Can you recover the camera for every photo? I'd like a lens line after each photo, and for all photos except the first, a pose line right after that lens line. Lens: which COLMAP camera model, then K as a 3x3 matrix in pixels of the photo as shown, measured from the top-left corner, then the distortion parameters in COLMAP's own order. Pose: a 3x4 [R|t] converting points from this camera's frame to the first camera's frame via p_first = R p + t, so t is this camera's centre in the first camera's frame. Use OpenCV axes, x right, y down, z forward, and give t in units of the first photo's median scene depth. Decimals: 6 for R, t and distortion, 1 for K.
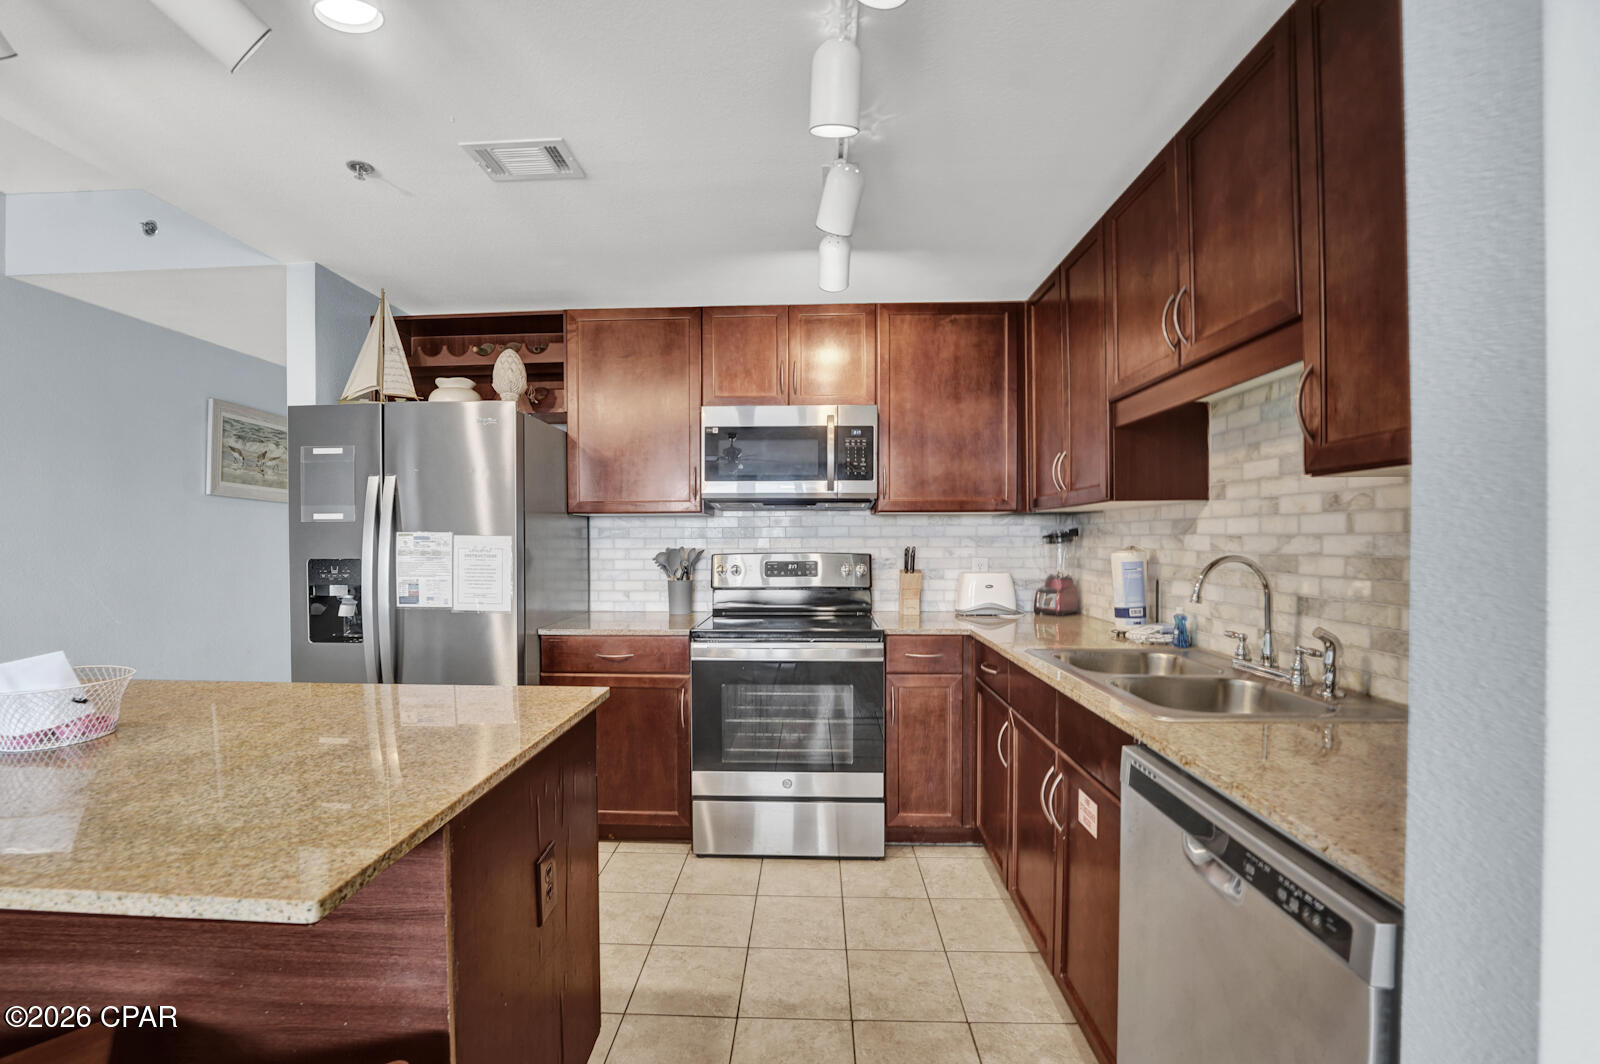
lens RADIAL K [[651.6, 0, 803.2], [0, 651.6, 537.8], [0, 0, 1]] dist [-0.030099, 0.004107]
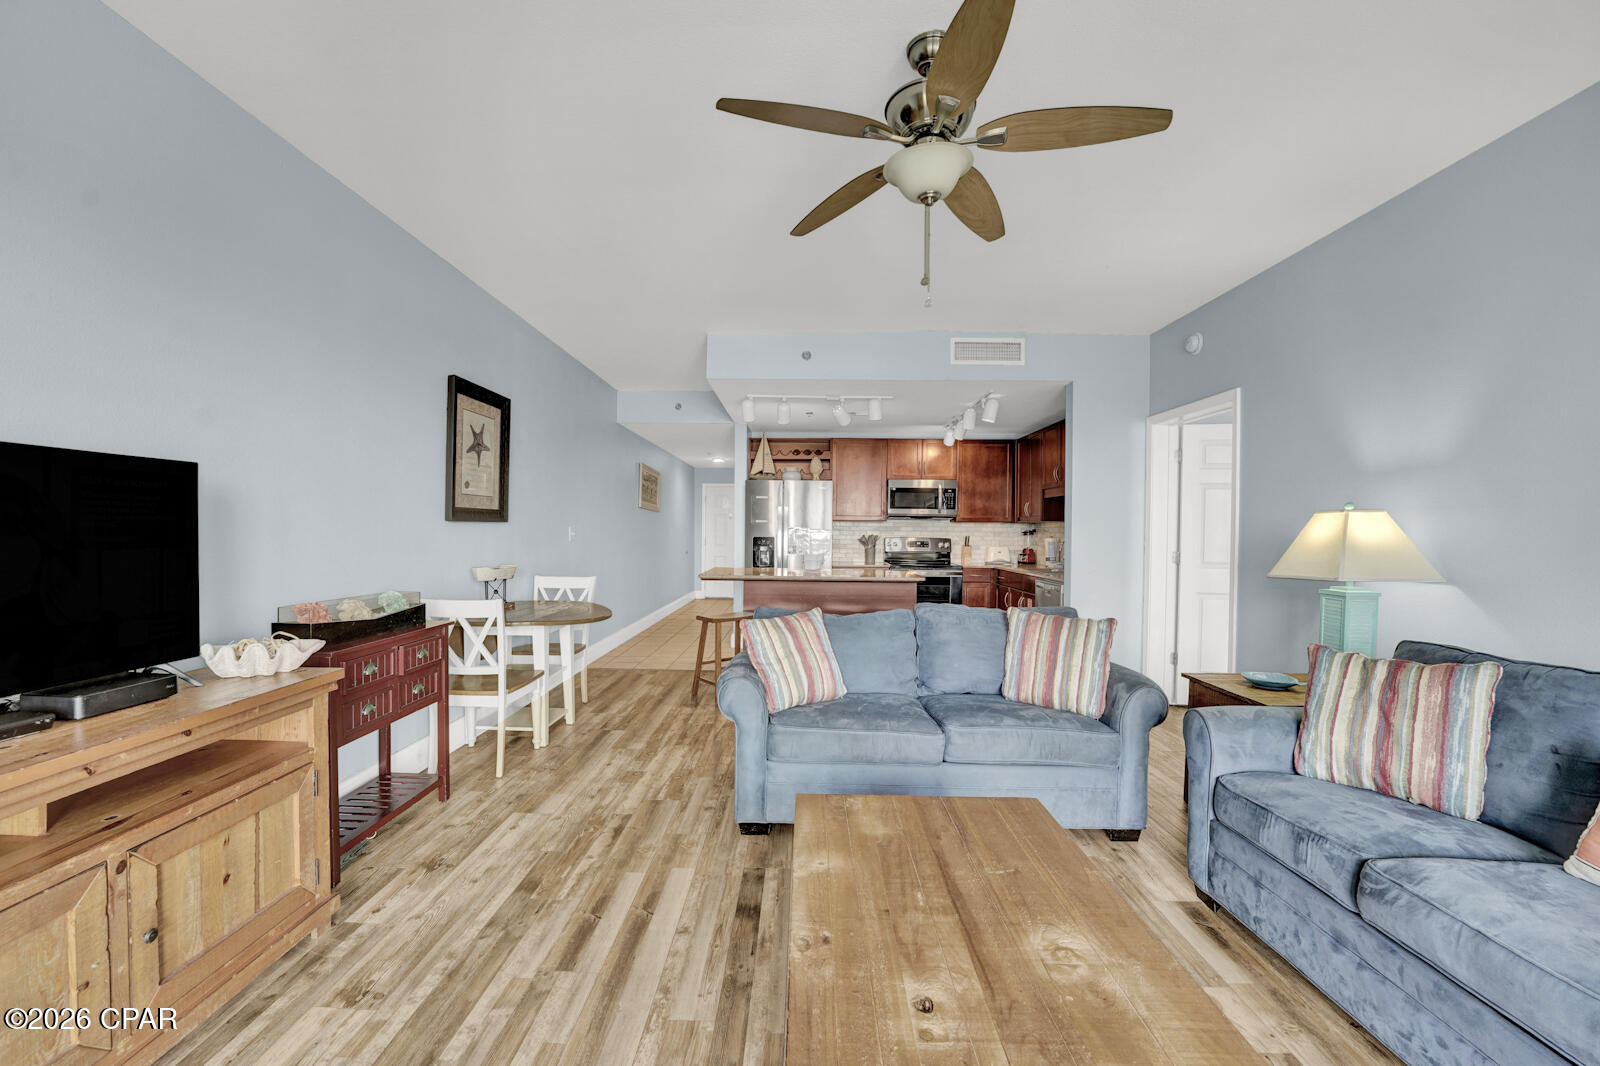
lens RADIAL K [[660.6, 0, 790.5], [0, 660.6, 534.8], [0, 0, 1]] dist [-0.031085, 0.003284]
pose [[0.999906, 0.013727, -0.000220, -0.520508], [-0.013725, 0.999864, 0.009167, -0.003867], [0.000346, -0.009163, 0.999958, -1.537649]]
